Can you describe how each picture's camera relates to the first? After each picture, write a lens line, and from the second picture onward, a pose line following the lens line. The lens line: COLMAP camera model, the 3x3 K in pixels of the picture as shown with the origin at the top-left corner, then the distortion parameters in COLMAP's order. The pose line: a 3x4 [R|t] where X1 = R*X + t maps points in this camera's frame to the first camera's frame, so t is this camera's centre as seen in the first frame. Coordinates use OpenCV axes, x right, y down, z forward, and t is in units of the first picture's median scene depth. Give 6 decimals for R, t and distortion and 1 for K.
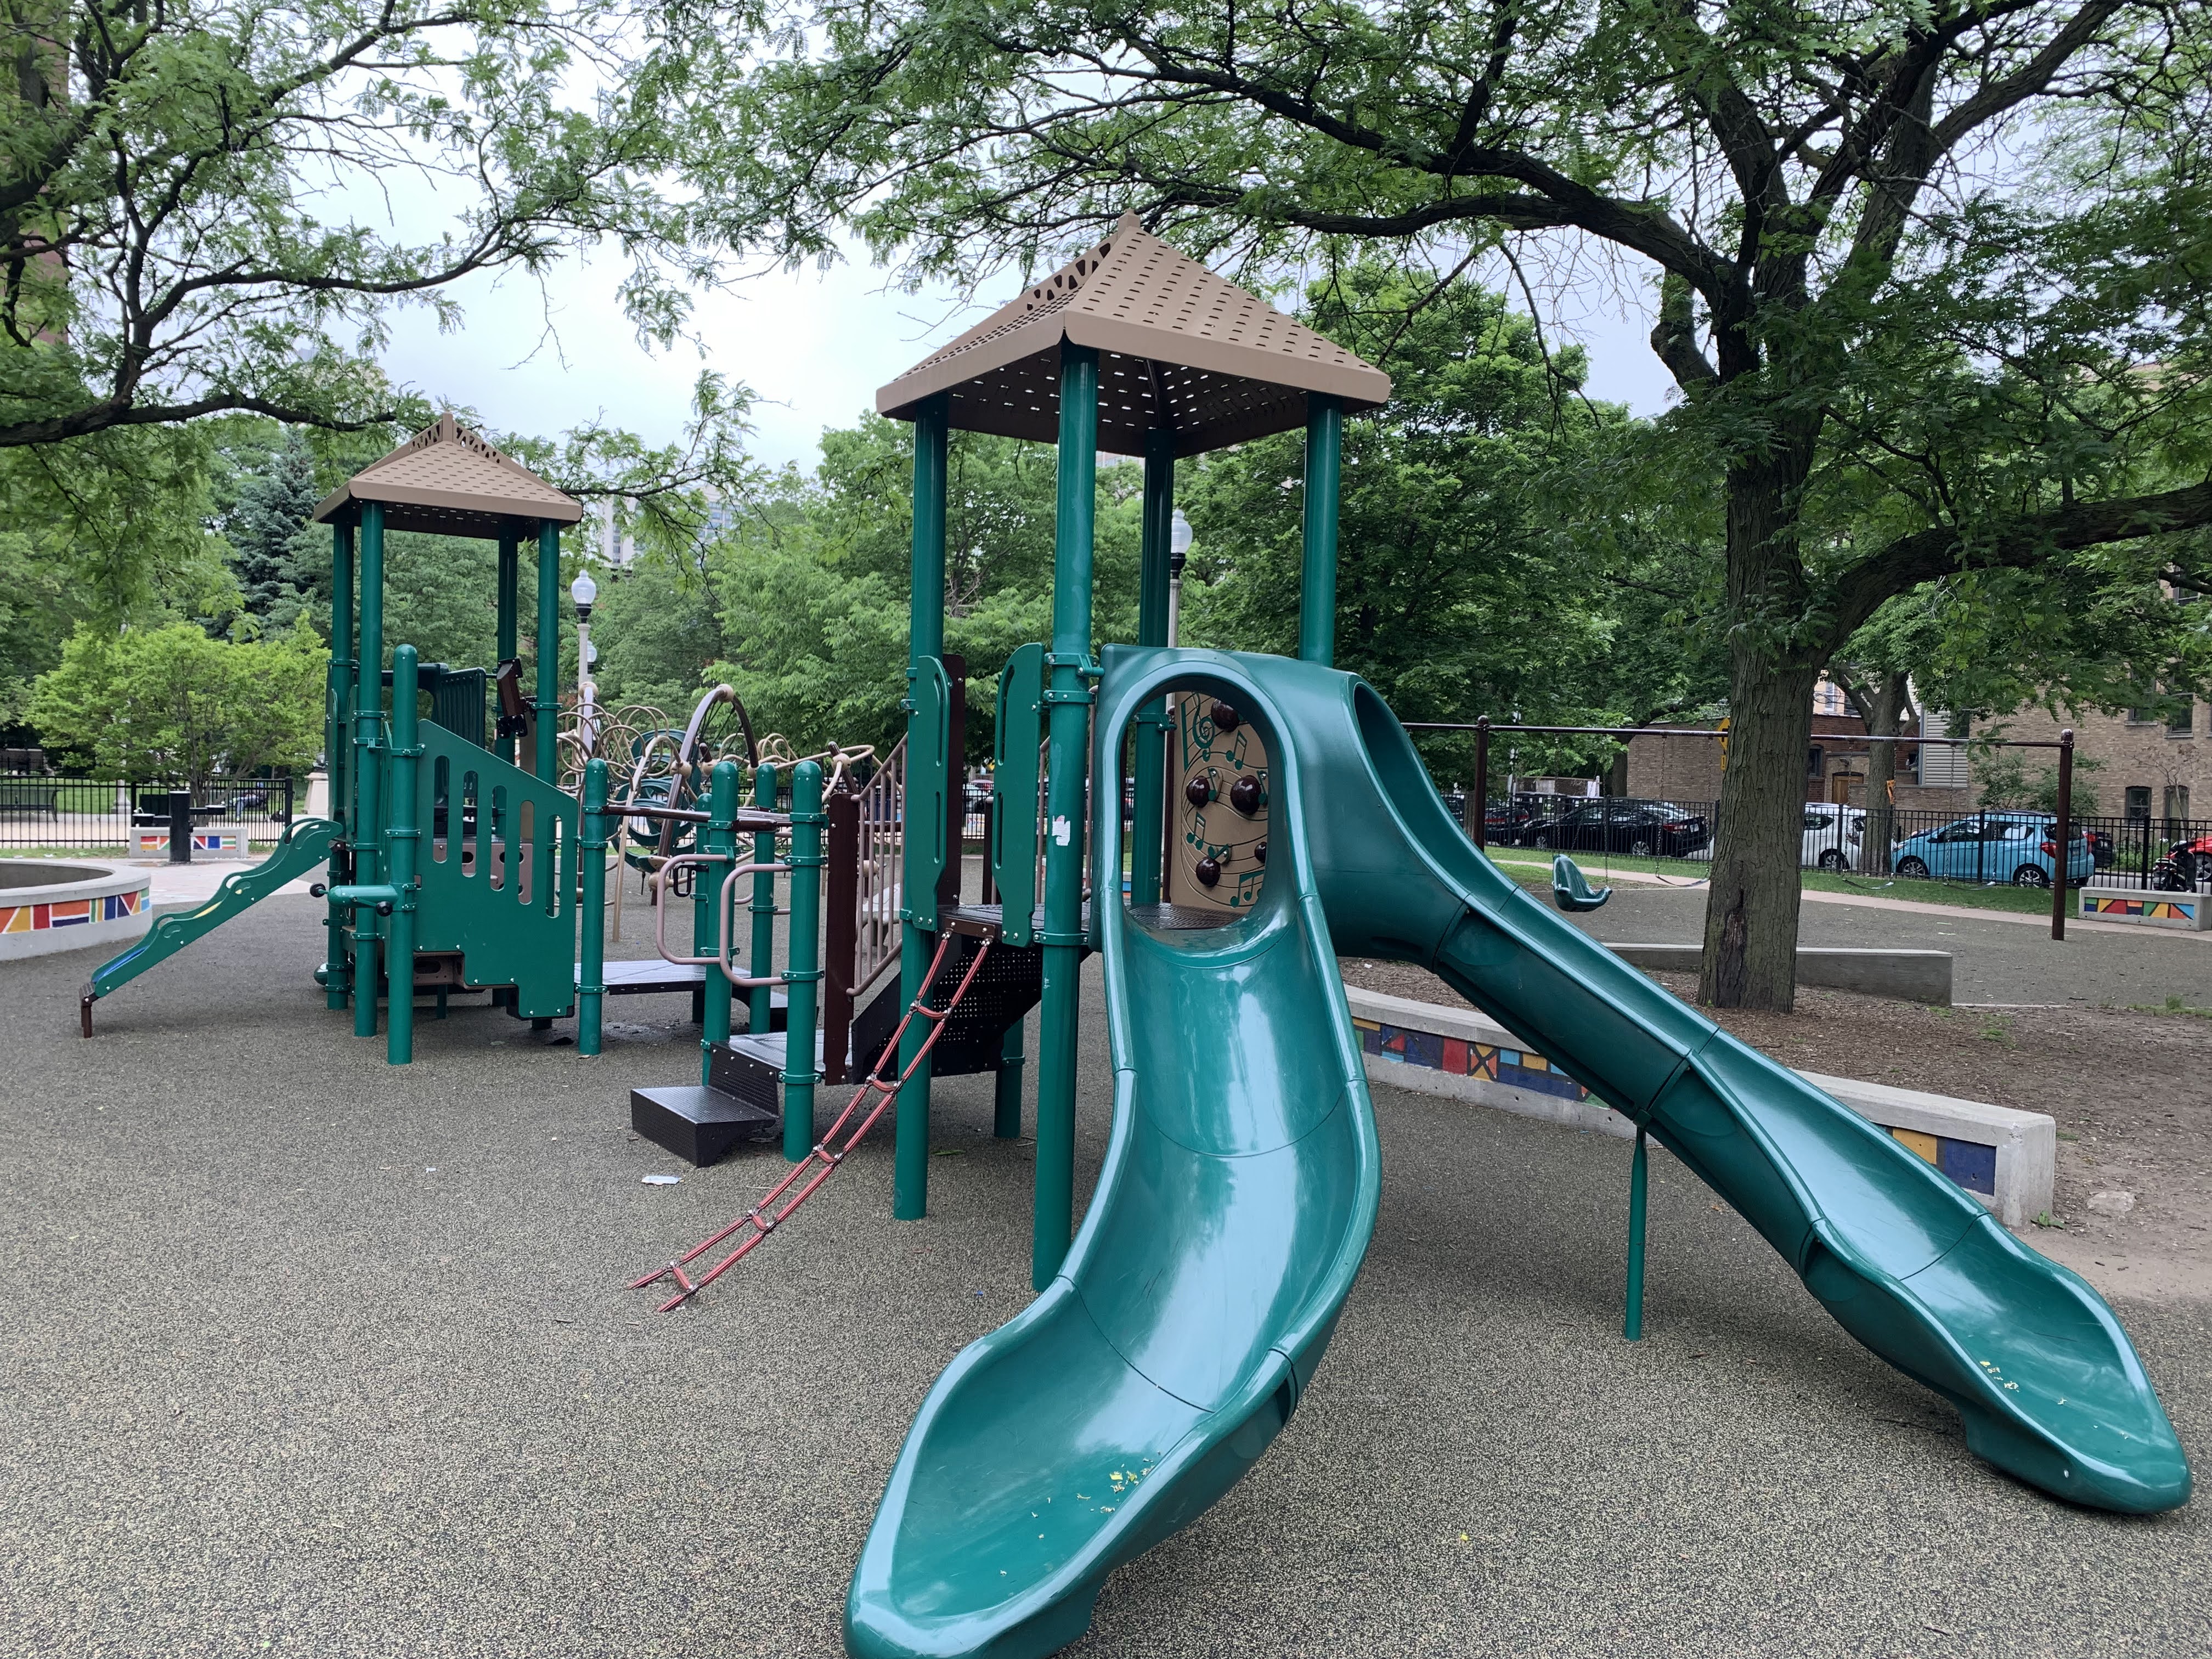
lens RADIAL K [[1678.2, 0, 1102.0], [0, 1678.2, 825.8], [0, 0, 1]] dist [0.033376, -0.027917]
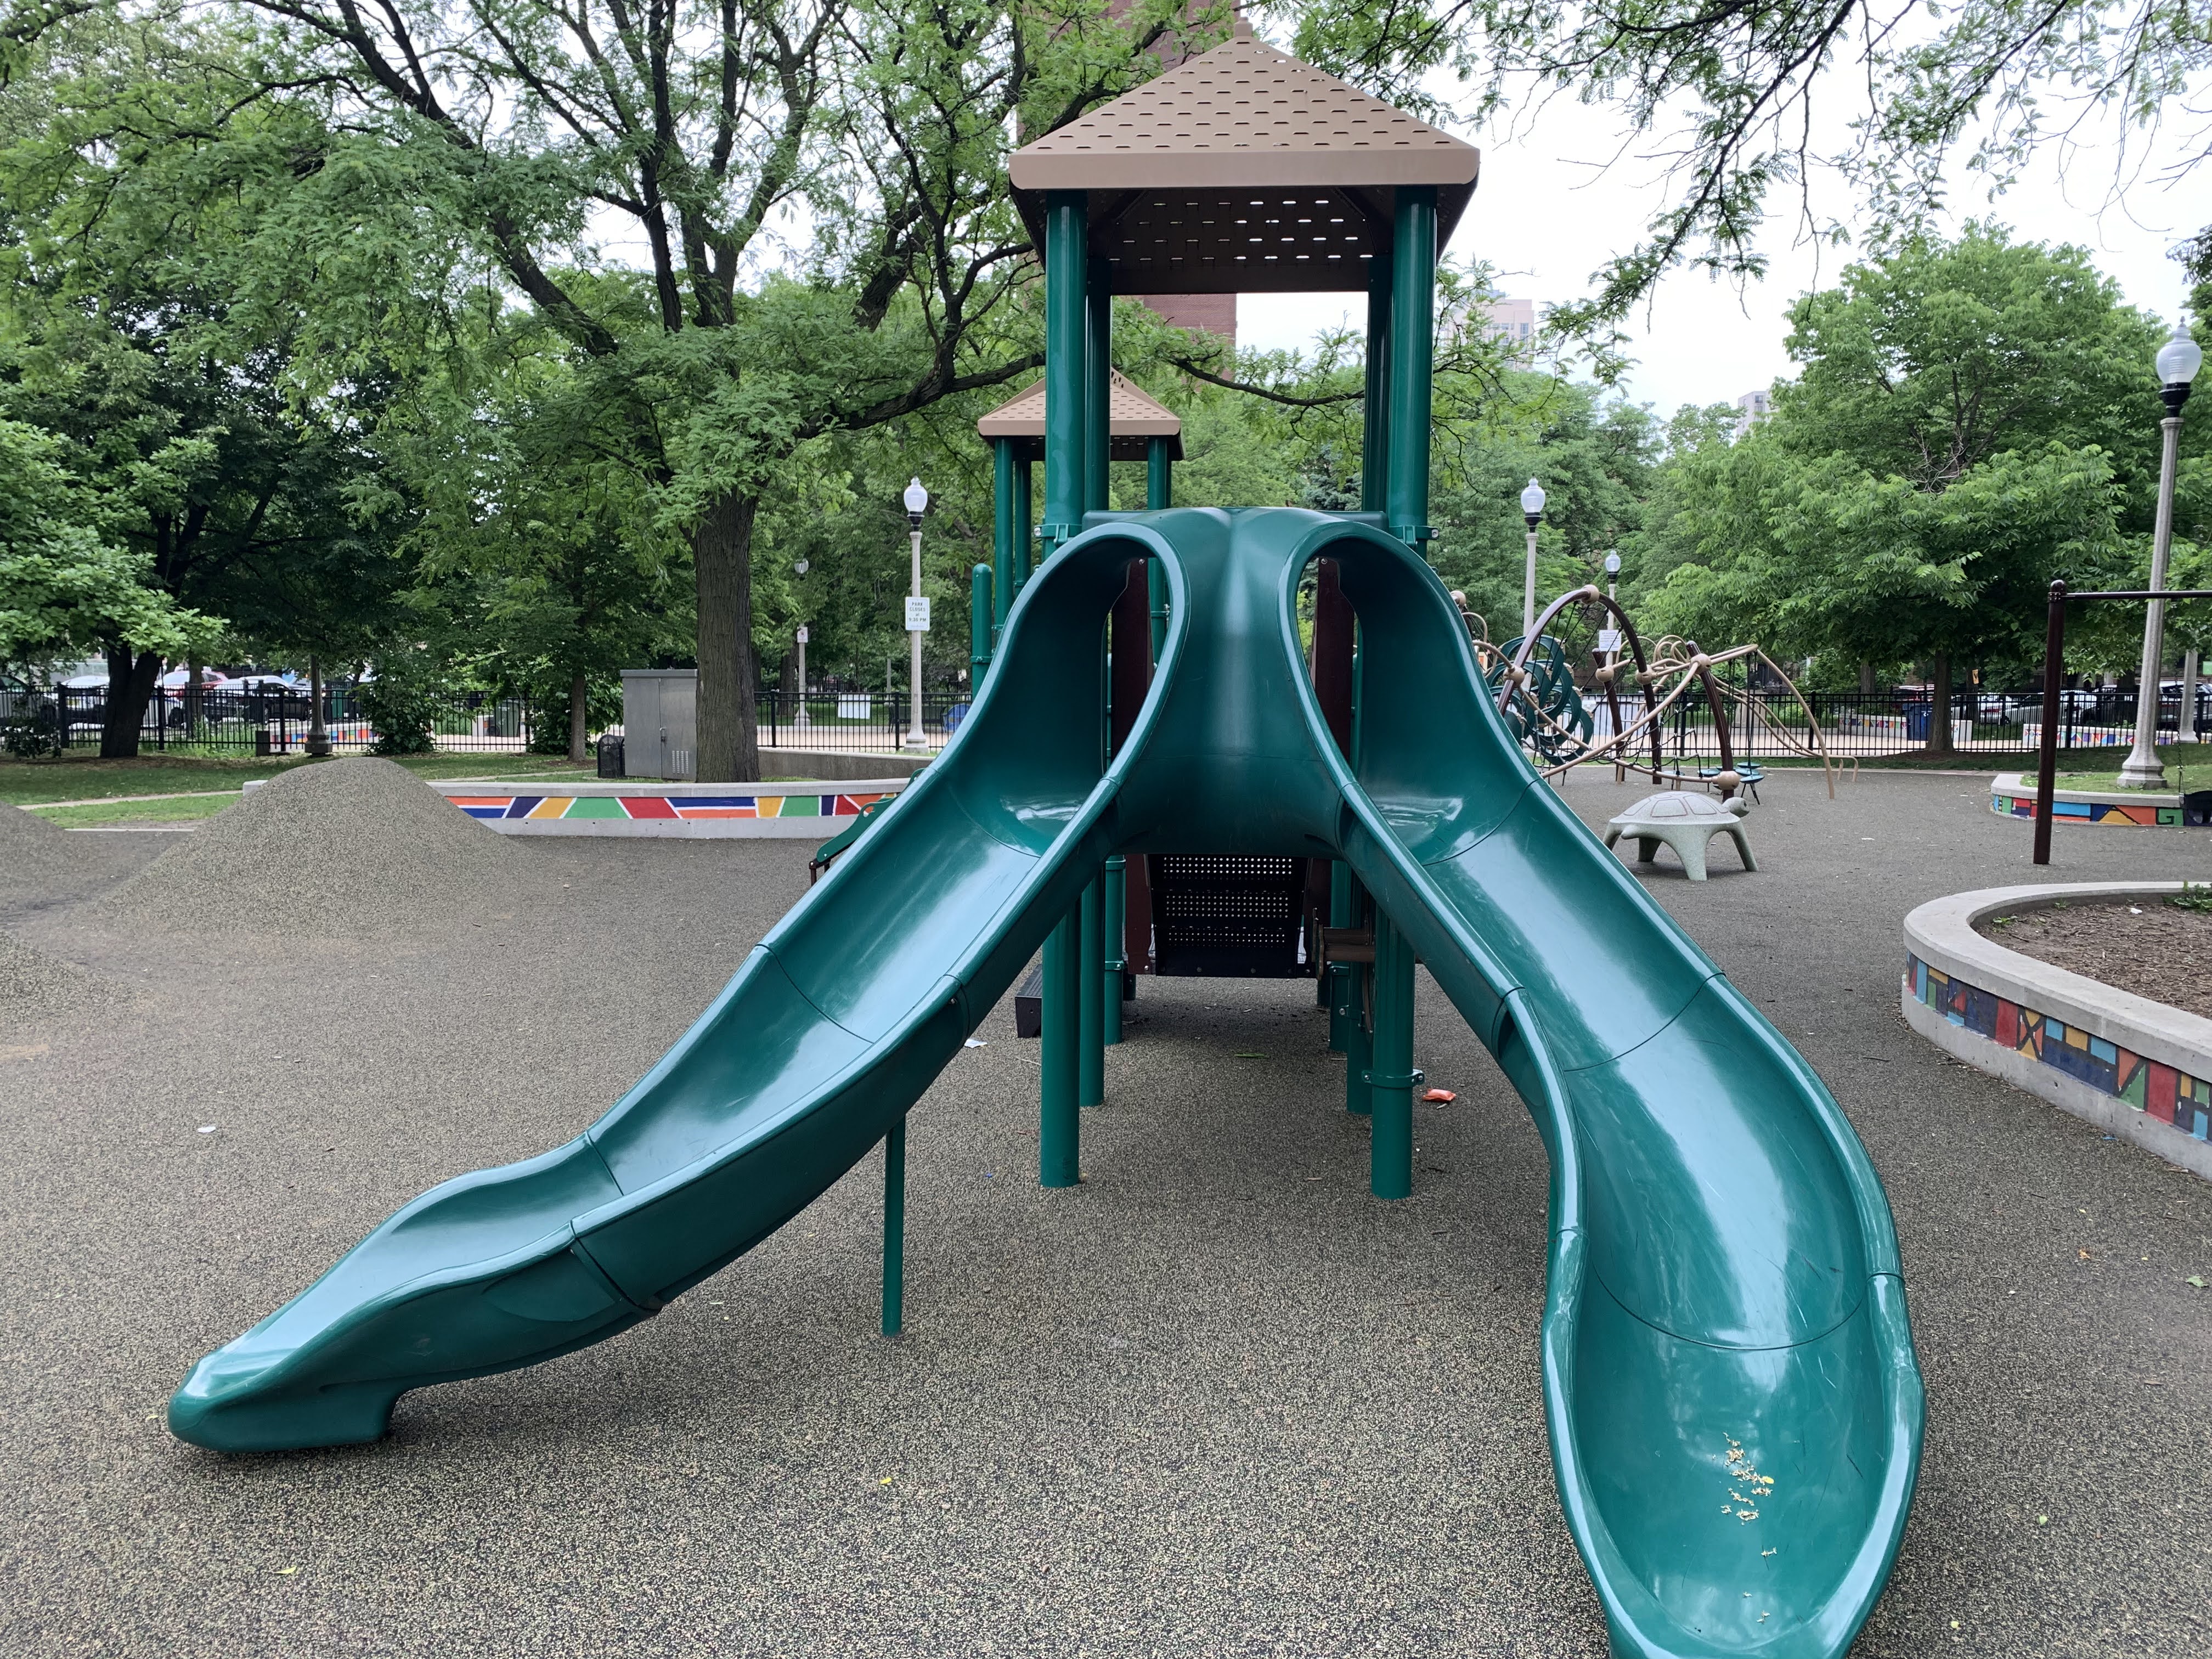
lens RADIAL K [[1678.2, 0, 1108.0], [0, 1678.2, 844.5], [0, 0, 1]] dist [0.033376, -0.027917]
pose [[0.798324, 0.040443, -0.600868, 0.117321], [-0.003462, 0.998034, 0.062576, 0.003439], [0.602218, -0.047876, 0.796895, 0.051349]]
